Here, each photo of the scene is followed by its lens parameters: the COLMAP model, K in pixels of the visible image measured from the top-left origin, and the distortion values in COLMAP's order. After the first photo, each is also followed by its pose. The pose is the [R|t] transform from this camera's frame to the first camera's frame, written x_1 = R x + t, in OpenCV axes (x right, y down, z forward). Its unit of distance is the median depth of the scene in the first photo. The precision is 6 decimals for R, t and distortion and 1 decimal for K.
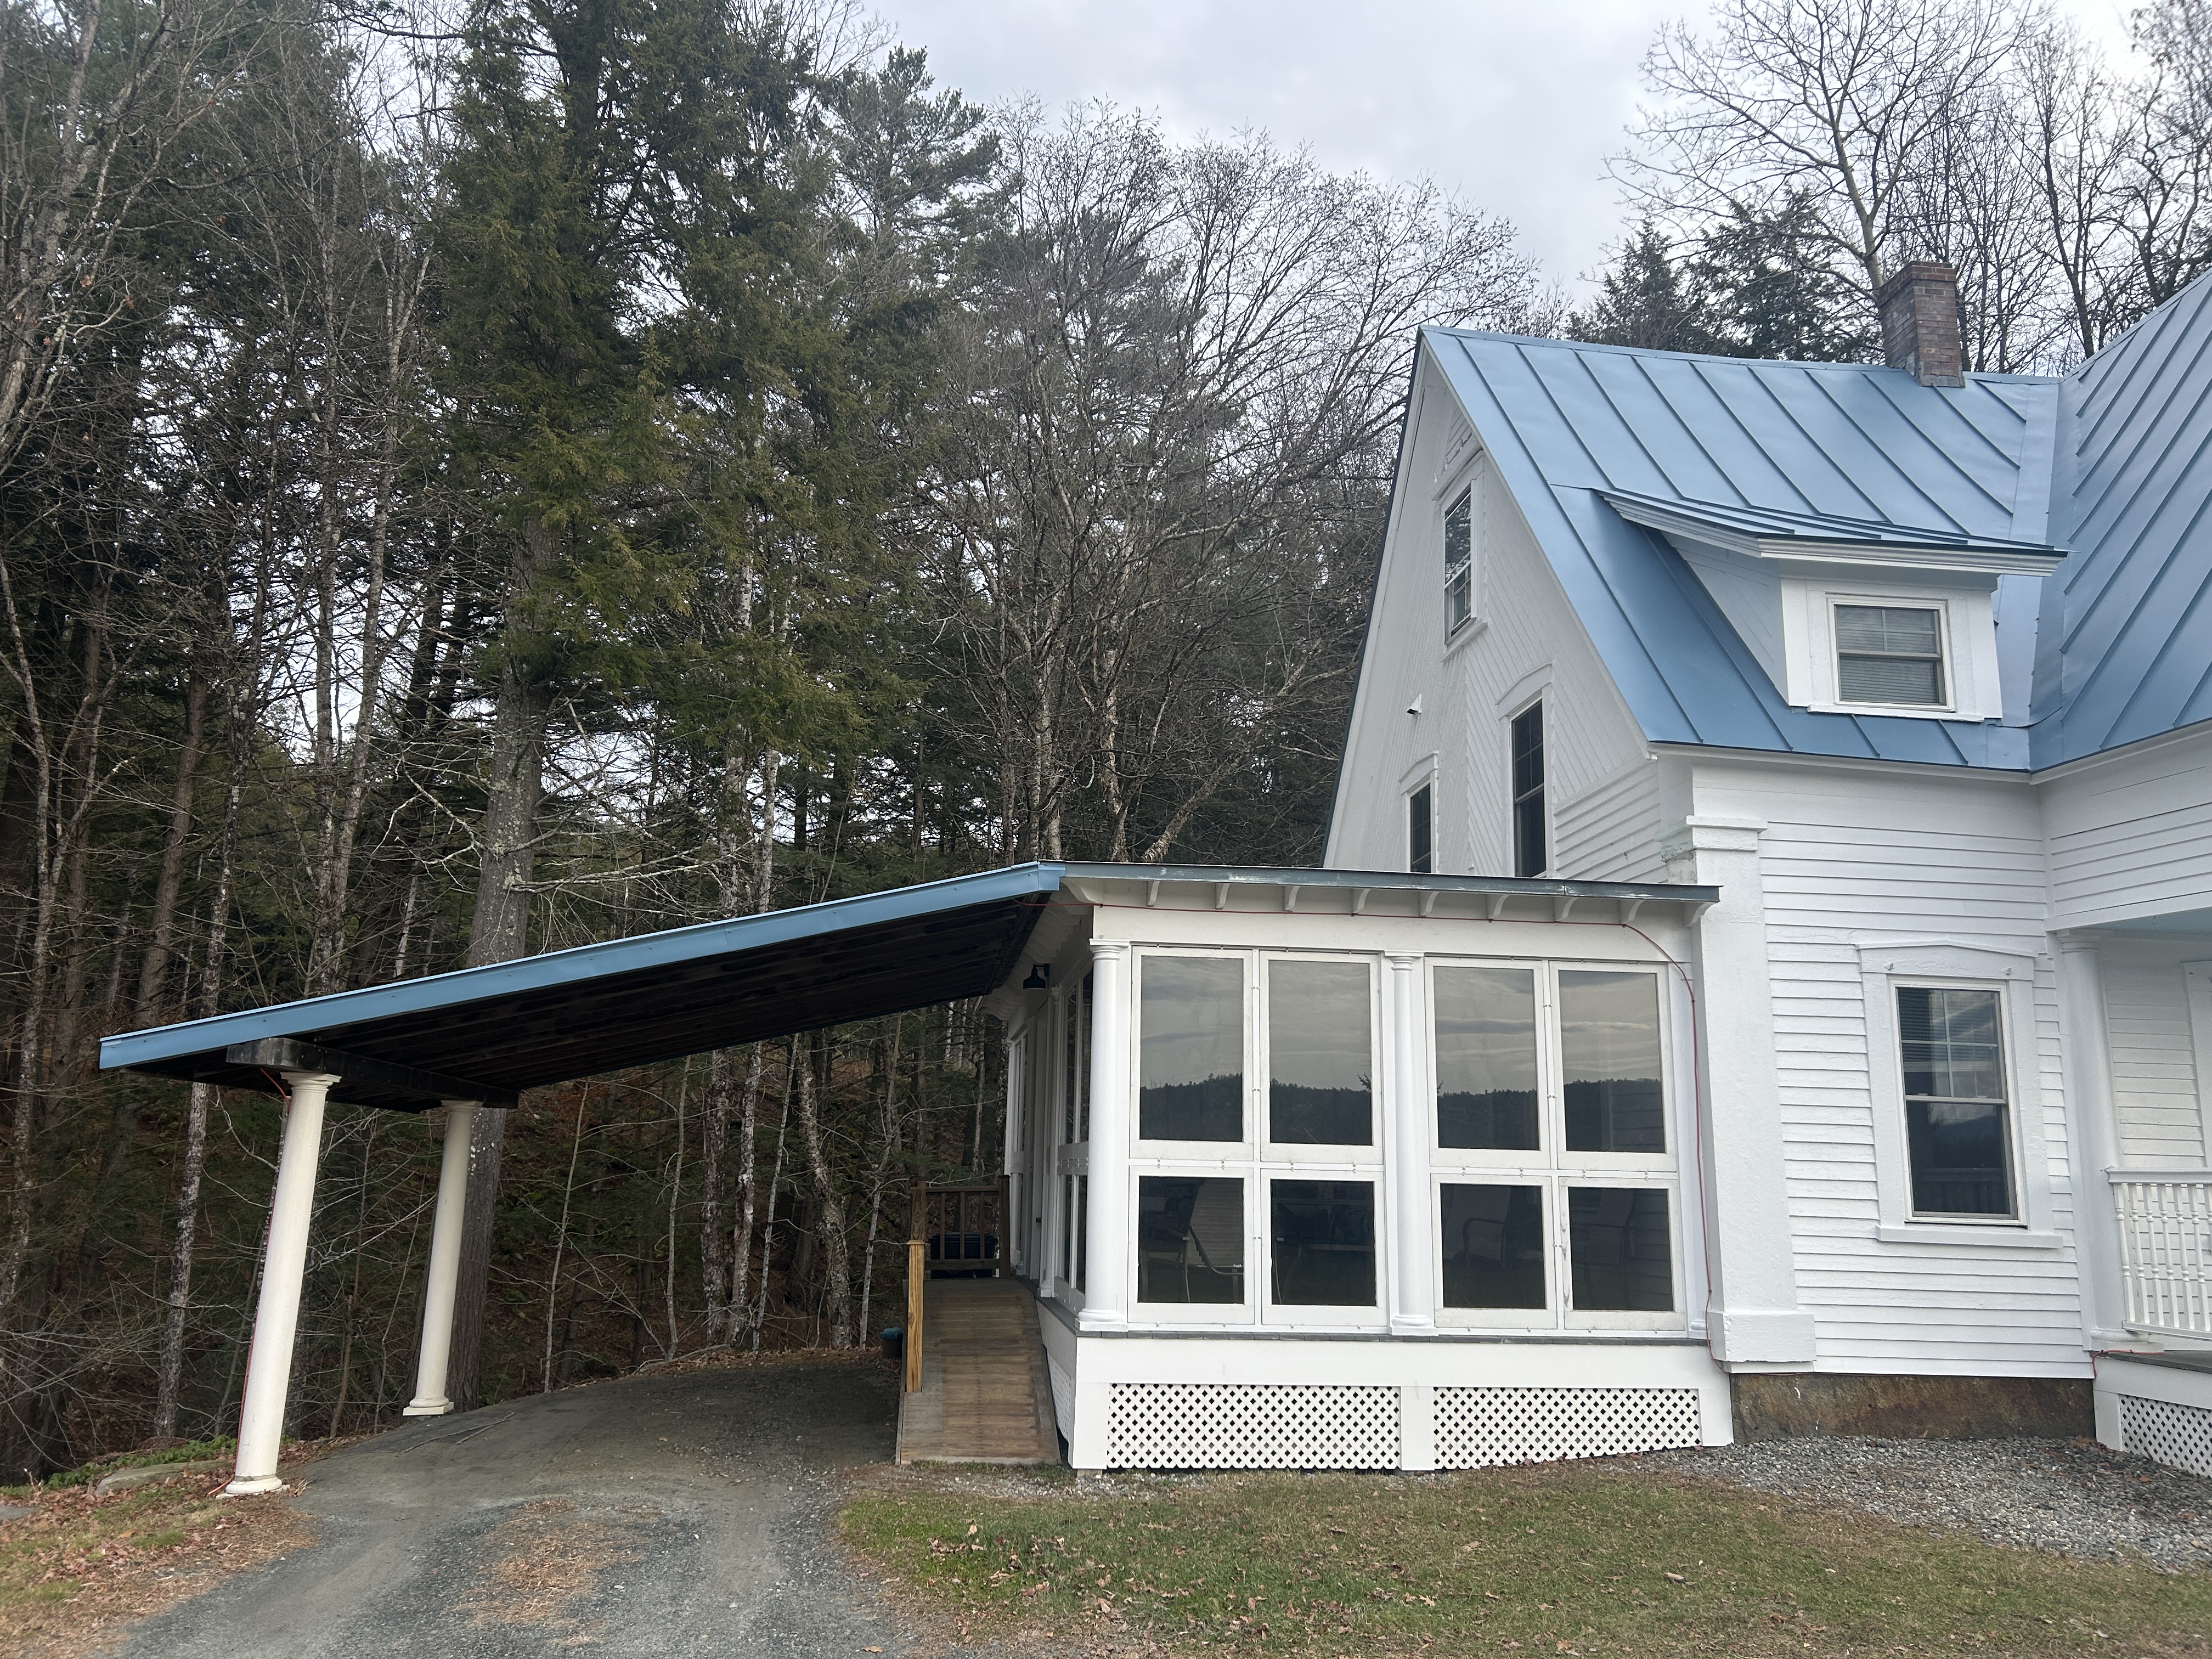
lens RADIAL K [[1650.5, 0, 1106.0], [0, 1650.5, 829.5], [0, 0, 1]] dist [0.061486, -0.057953]
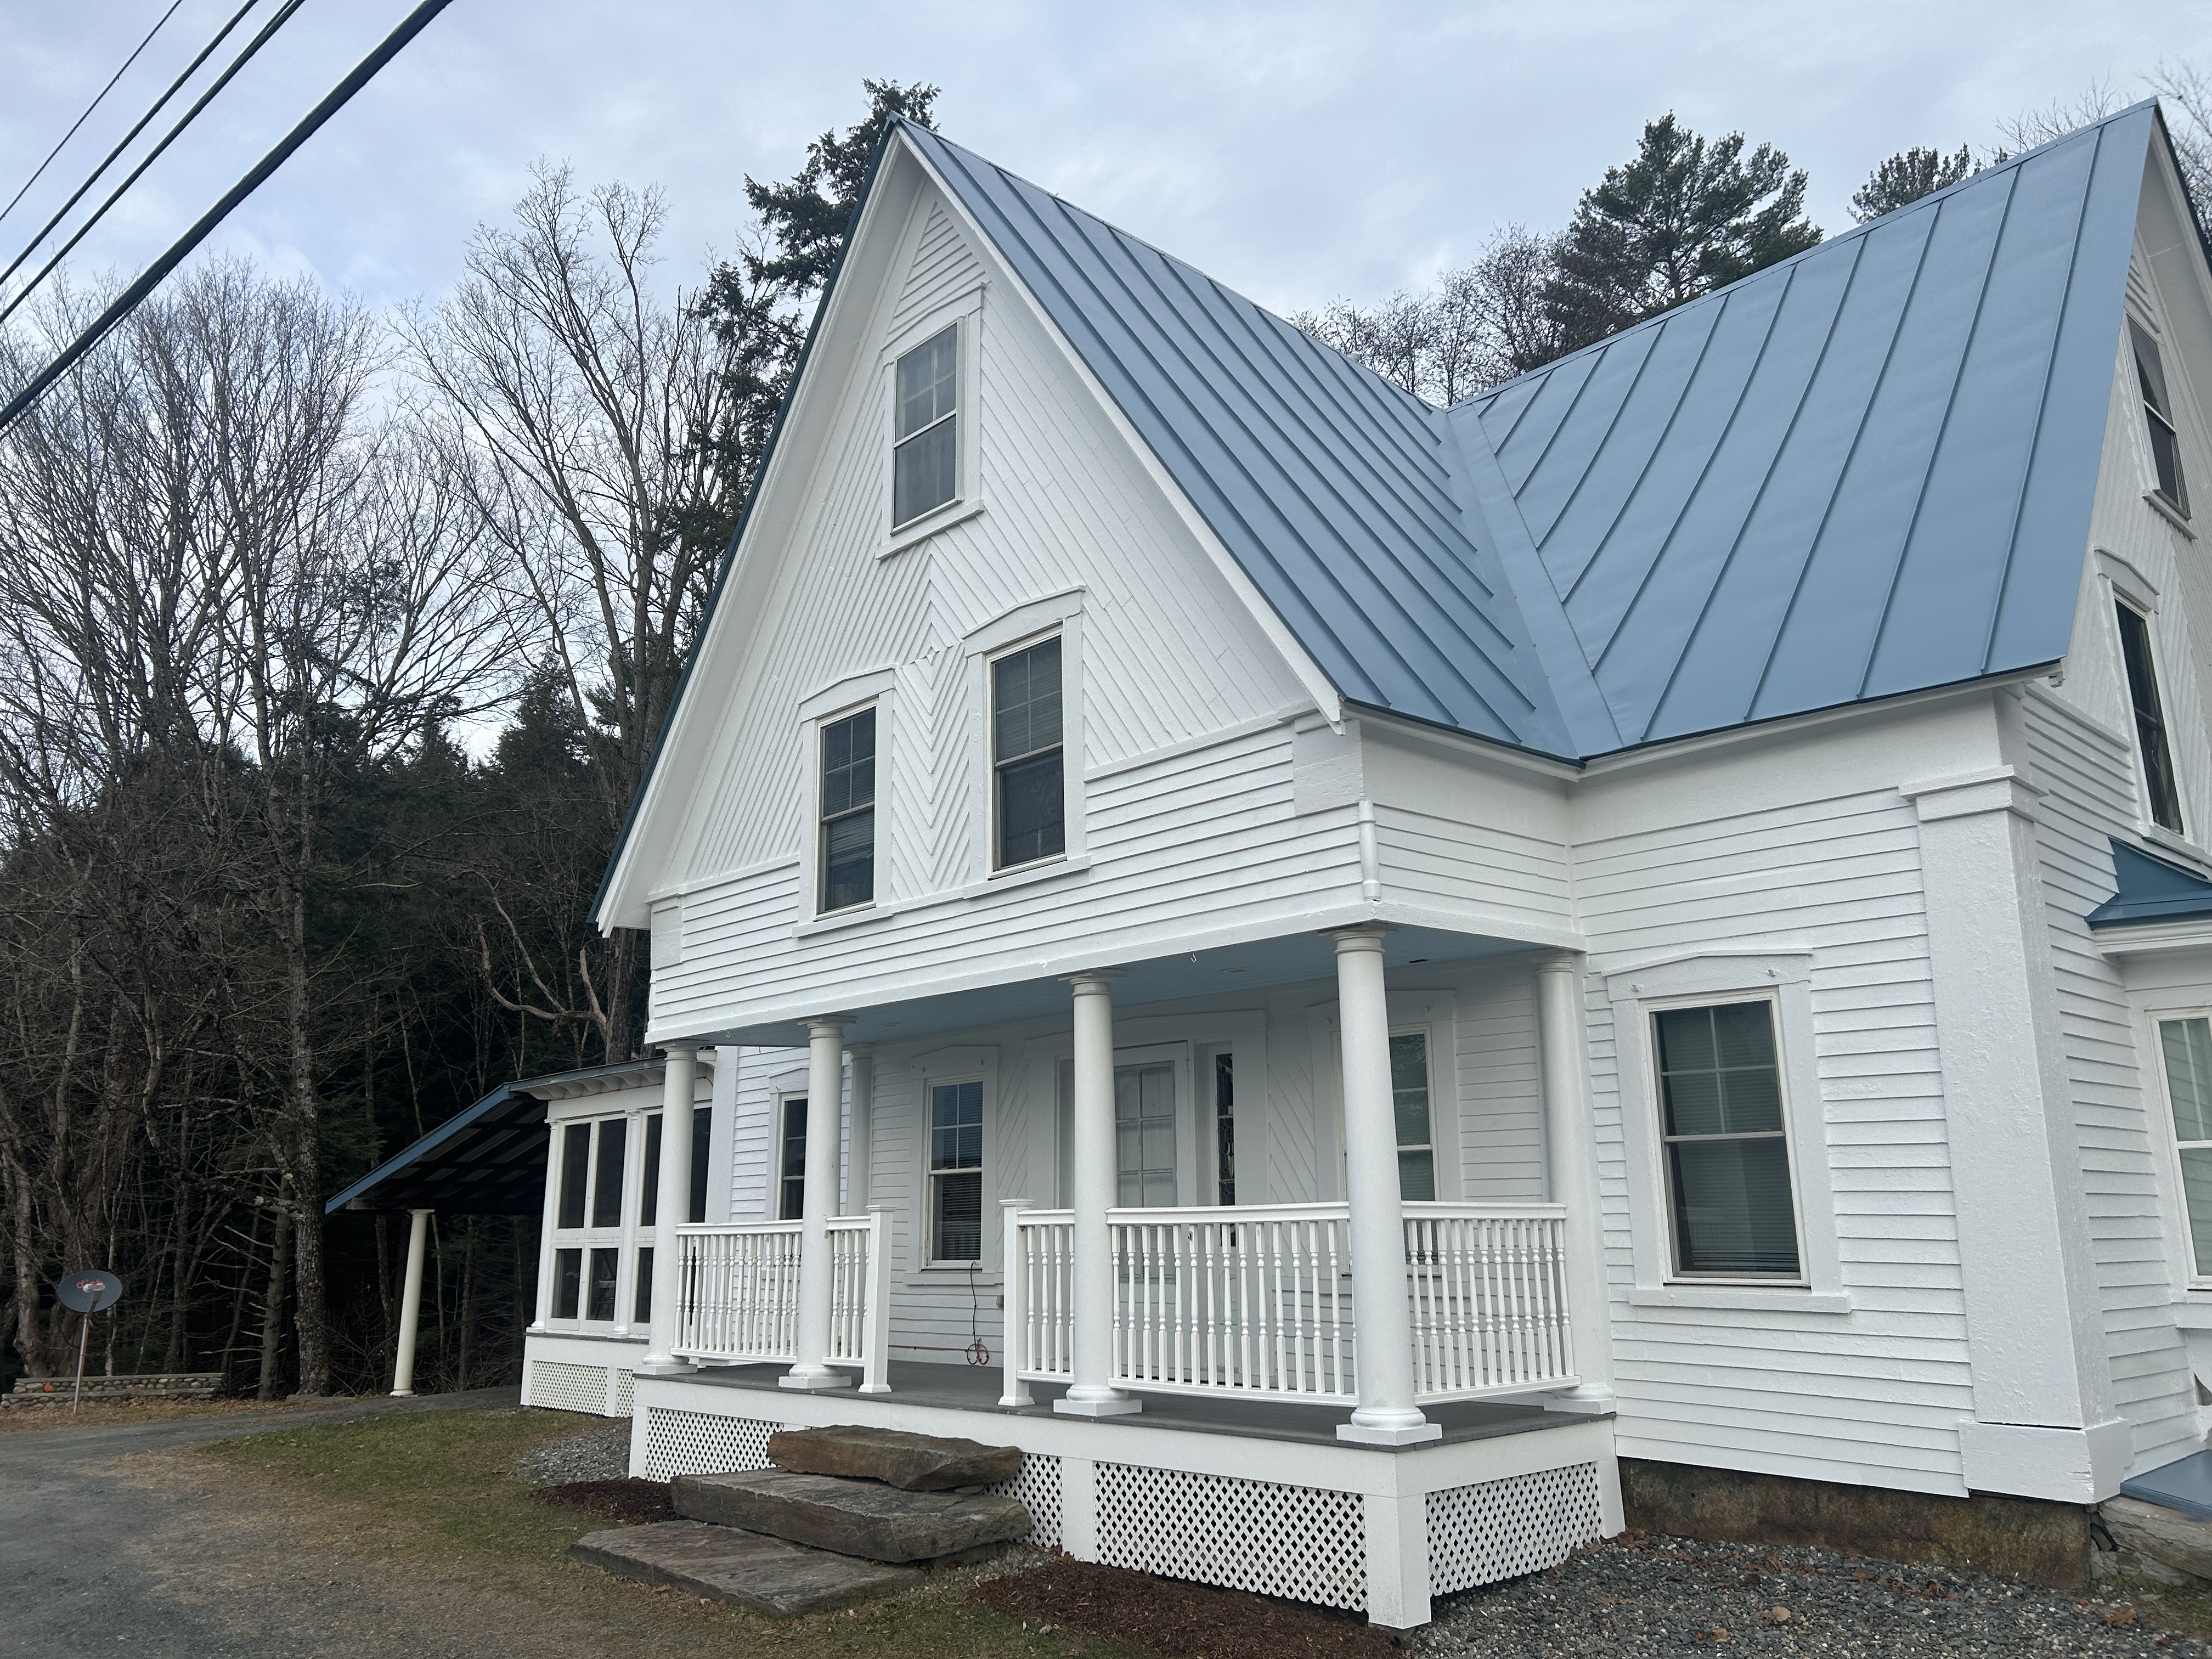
lens RADIAL K [[1648.5, 0, 1101.3], [0, 1648.5, 815.1], [0, 0, 1]] dist [0.082638, -0.087586]
pose [[0.598812, -0.219859, -0.770121, 1.663994], [0.185587, 0.973501, -0.133617, 0.087422], [0.779090, -0.062913, 0.623747, 0.299166]]
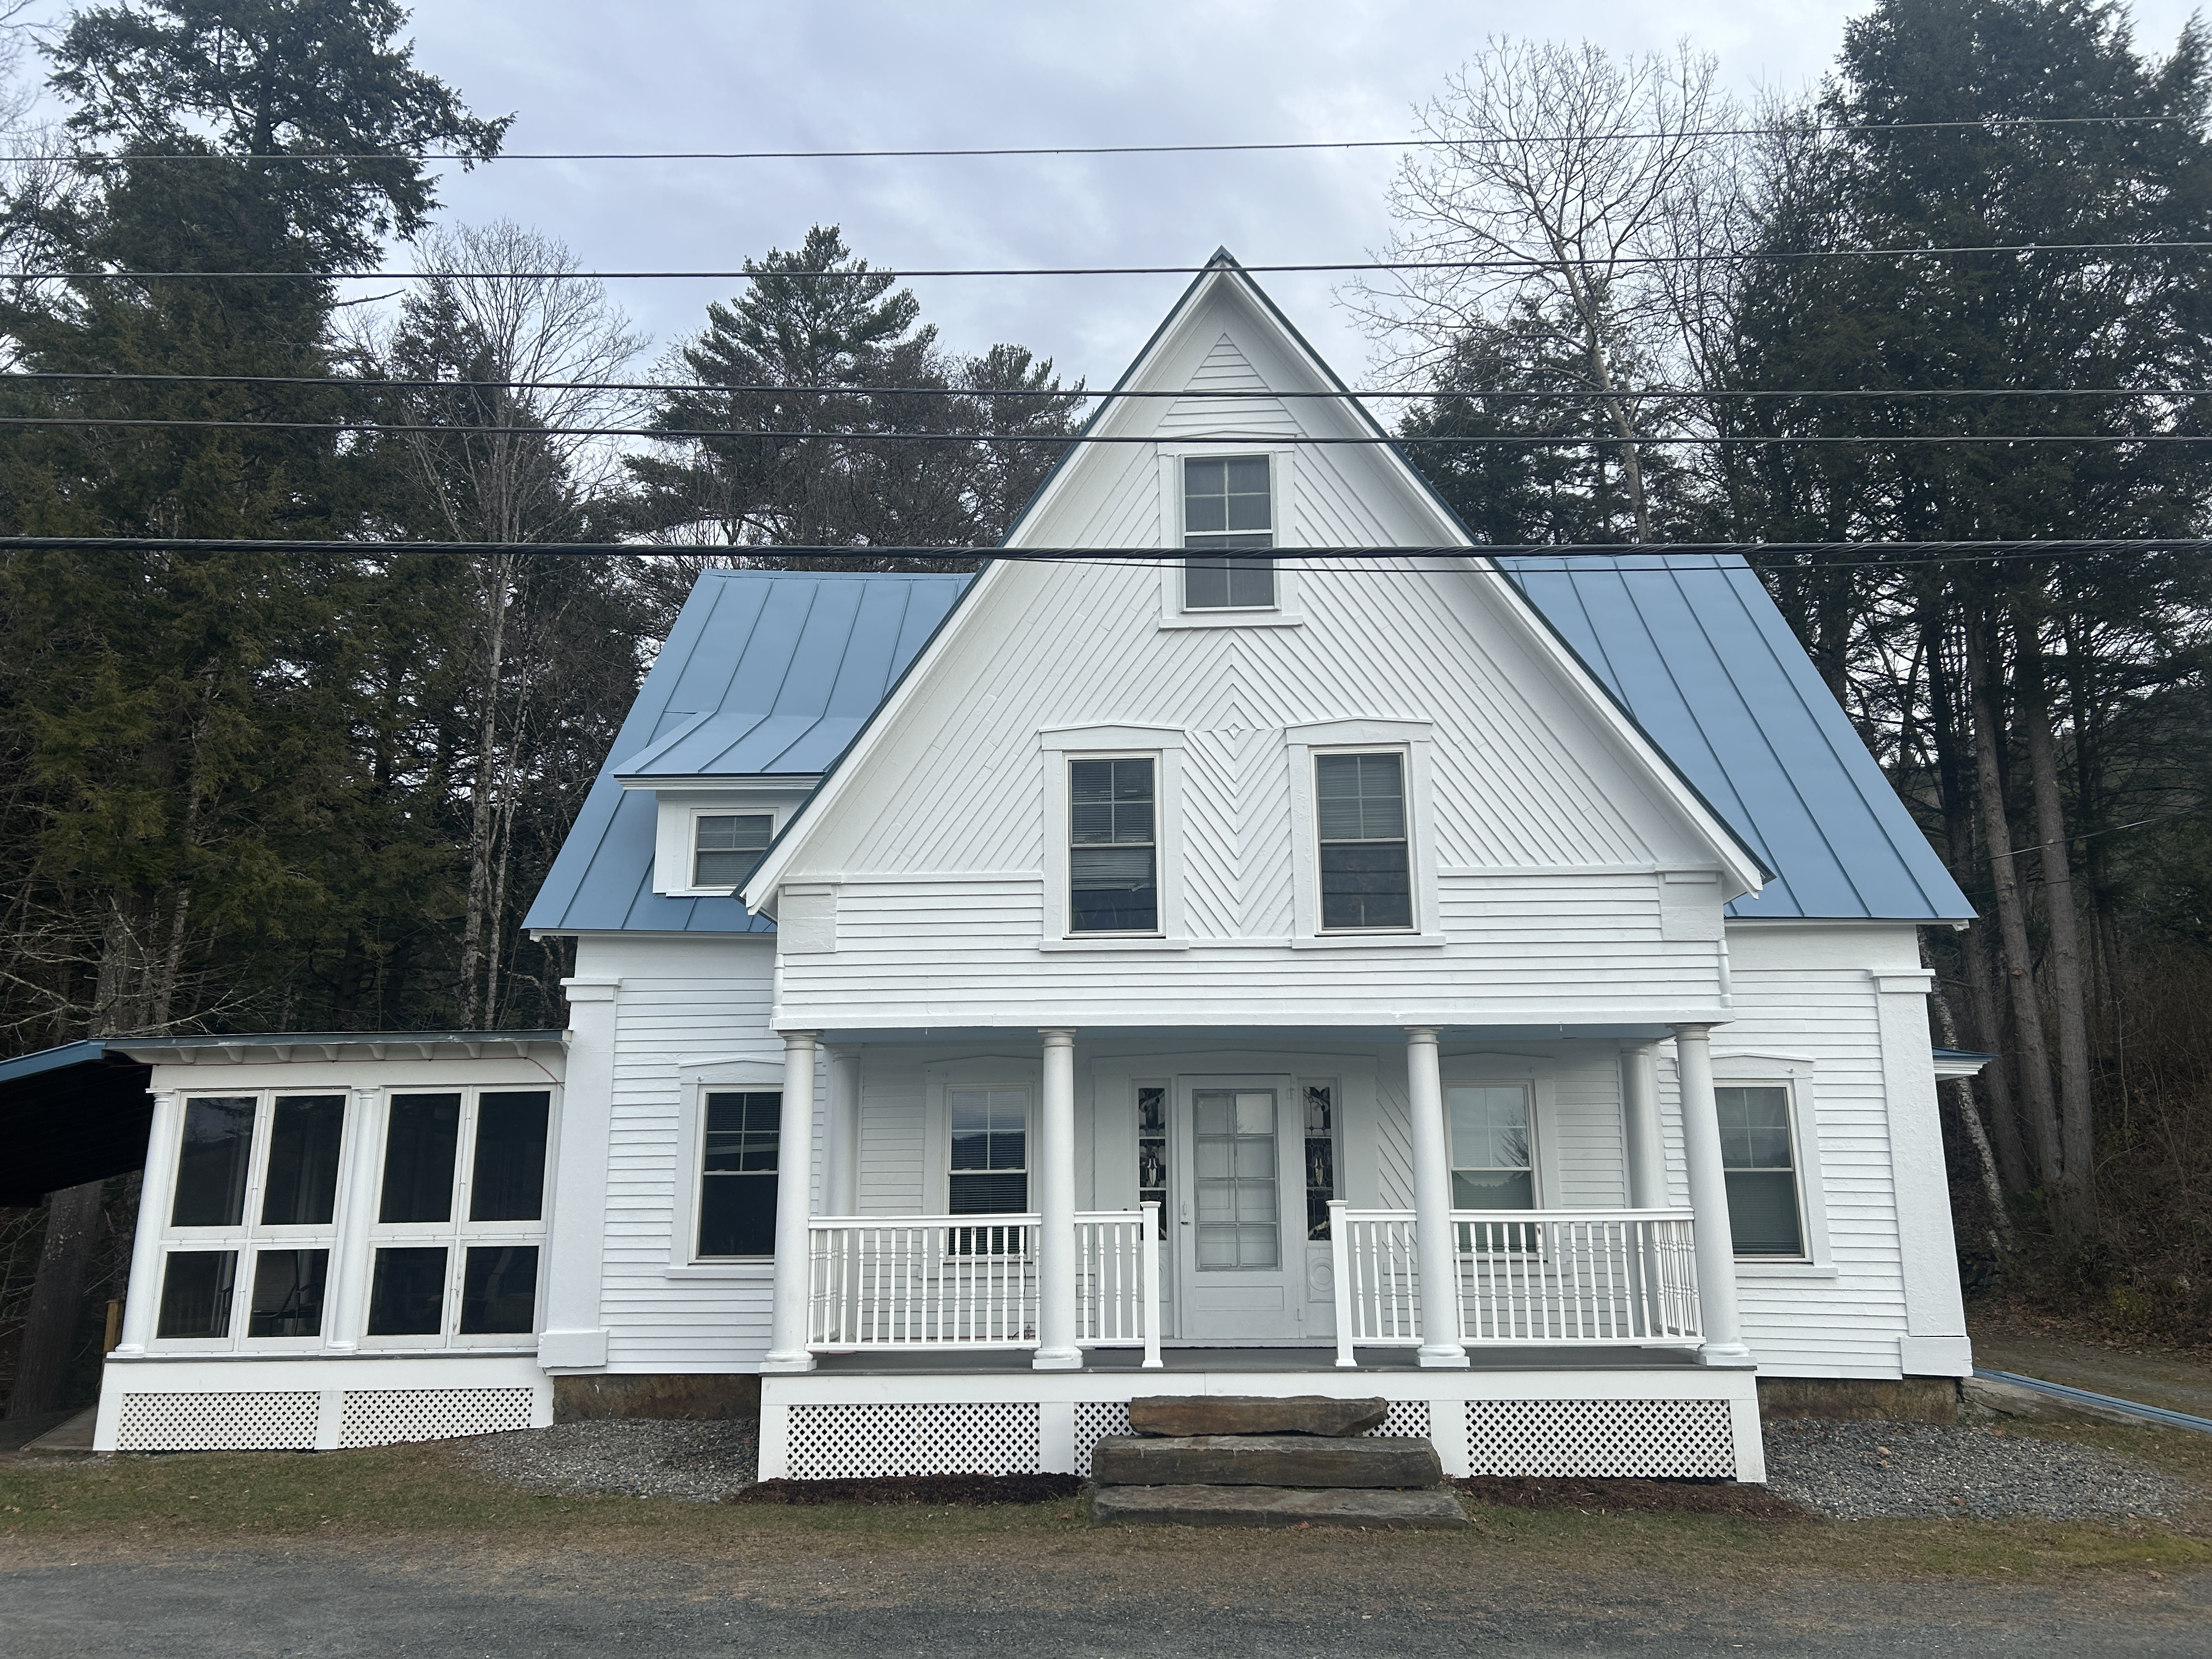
lens RADIAL K [[1648.5, 0, 1101.3], [0, 1648.5, 815.1], [0, 0, 1]] dist [0.082638, -0.087586]
pose [[0.986053, -0.065630, -0.152943, 0.943615], [0.059678, 0.997283, -0.043197, -0.053797], [0.155363, 0.033467, 0.987290, -0.304697]]
